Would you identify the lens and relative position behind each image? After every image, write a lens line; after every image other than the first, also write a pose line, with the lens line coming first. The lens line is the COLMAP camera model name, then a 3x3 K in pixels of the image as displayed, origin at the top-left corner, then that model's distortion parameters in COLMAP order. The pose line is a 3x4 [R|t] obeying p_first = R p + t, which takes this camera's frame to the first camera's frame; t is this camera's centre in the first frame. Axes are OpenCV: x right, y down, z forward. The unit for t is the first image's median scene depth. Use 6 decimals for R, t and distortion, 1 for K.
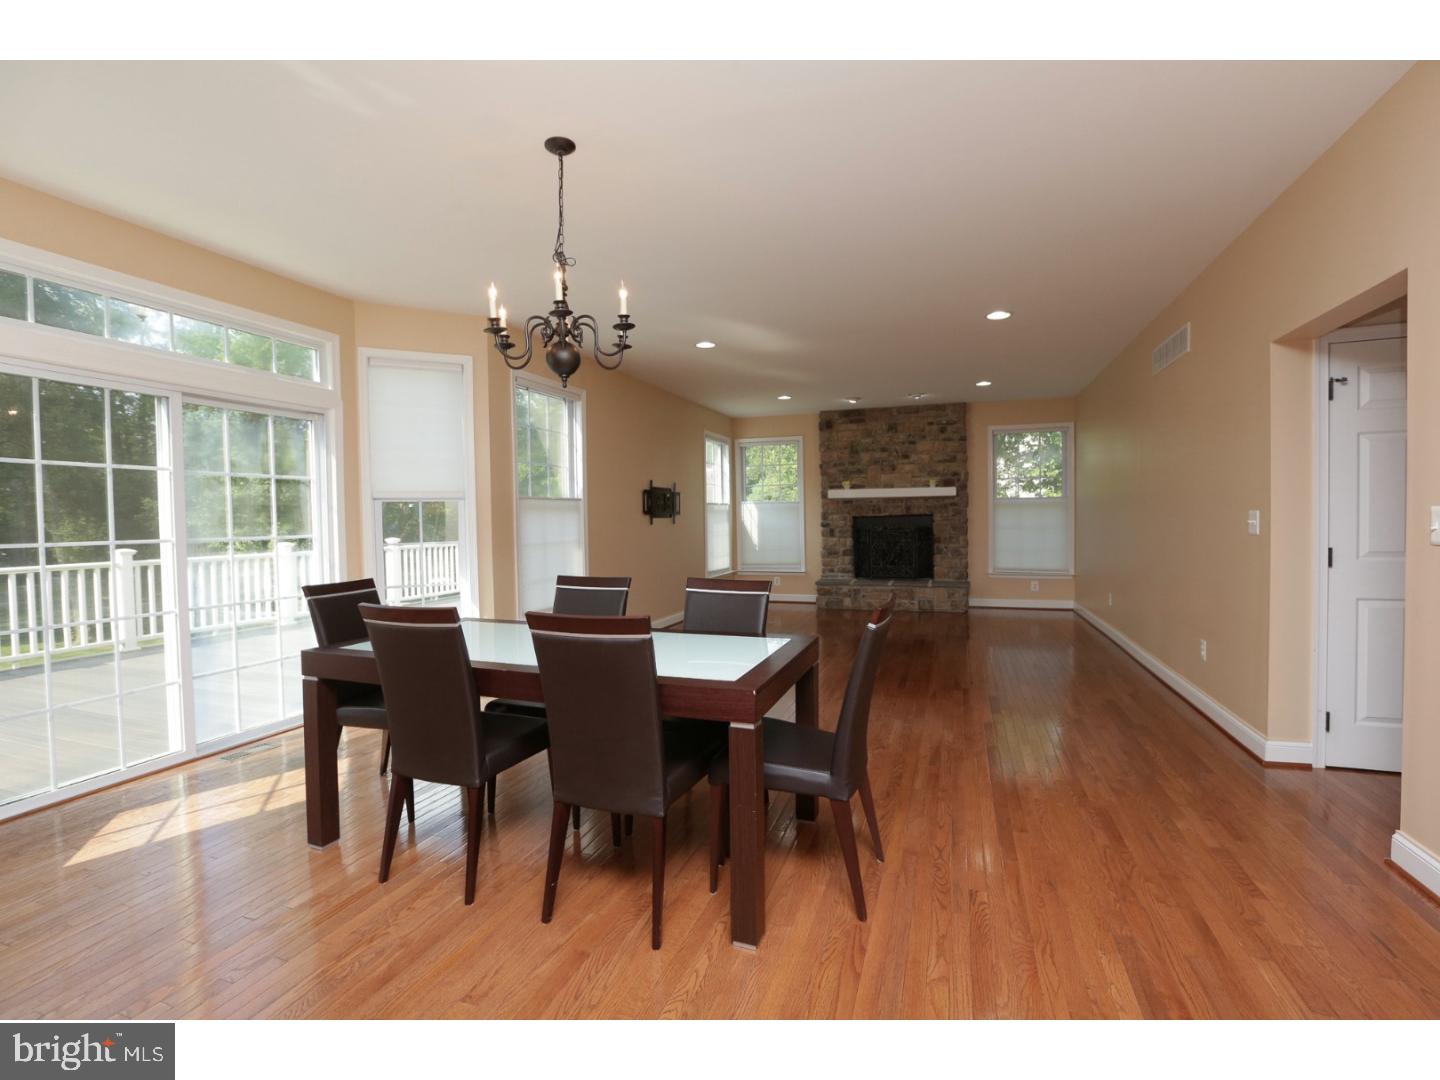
lens RADIAL K [[663.8, 0, 722.0], [0, 663.8, 537.2], [0, 0, 1]] dist [-0.027176, 0.000980]
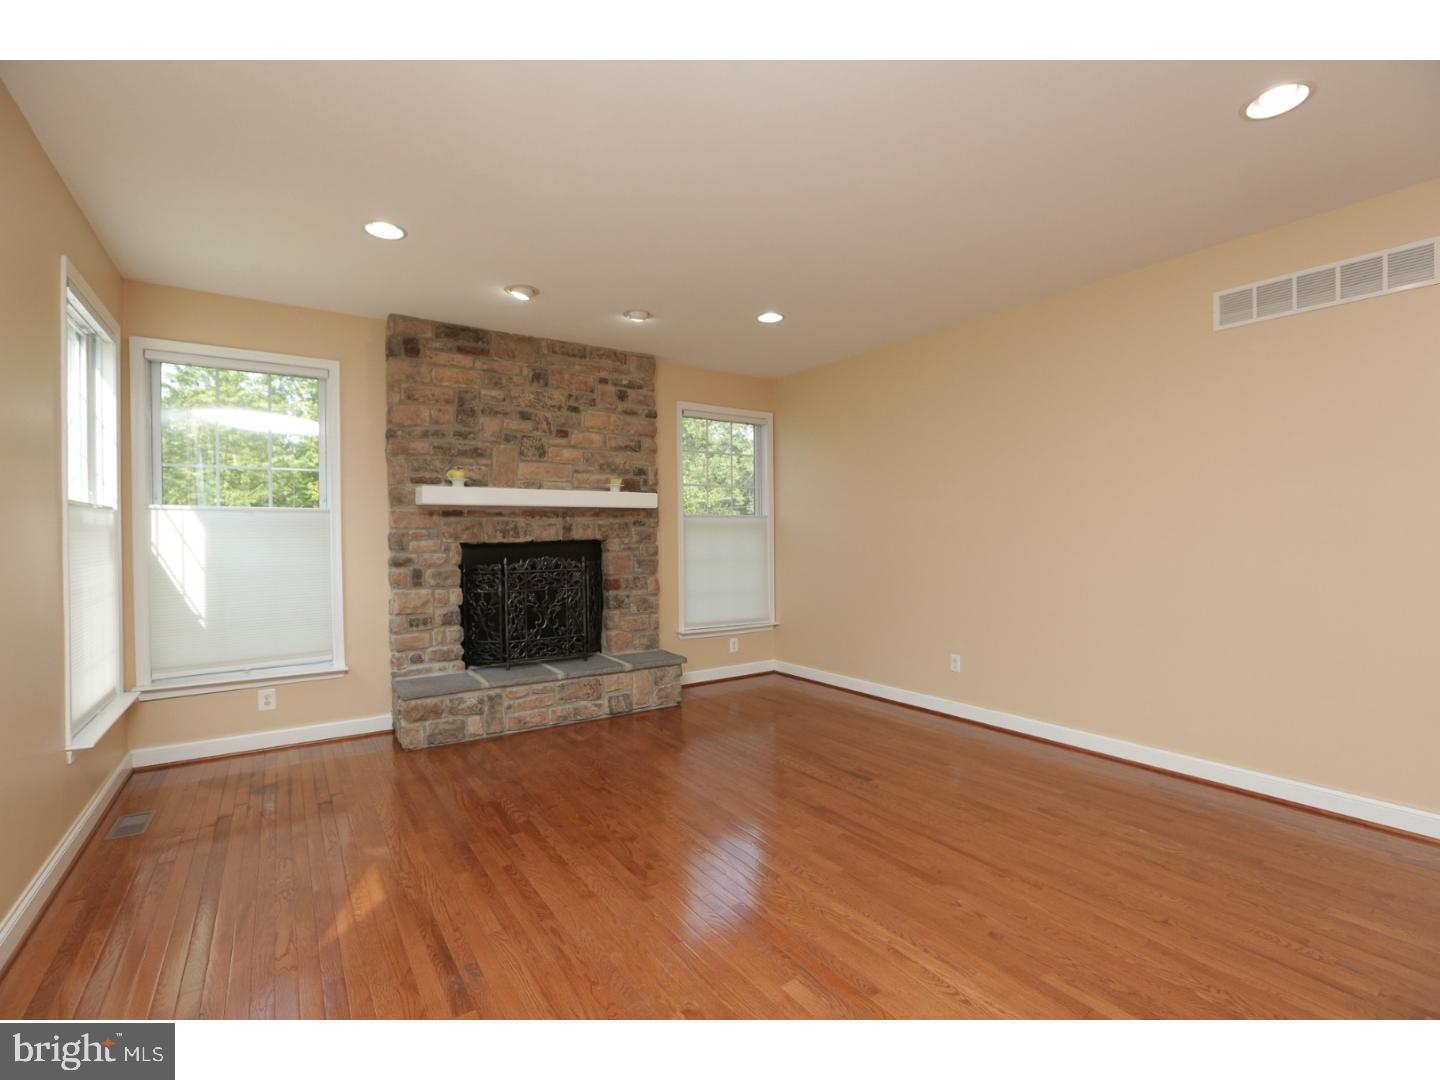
lens RADIAL K [[663.8, 0, 710.2], [0, 663.8, 540.5], [0, 0, 1]] dist [-0.027176, 0.000980]
pose [[0.598294, 0.002391, 0.801273, -0.085961], [0.023864, 0.999499, -0.020802, -0.019501], [-0.800921, 0.031567, 0.597937, 0.575770]]
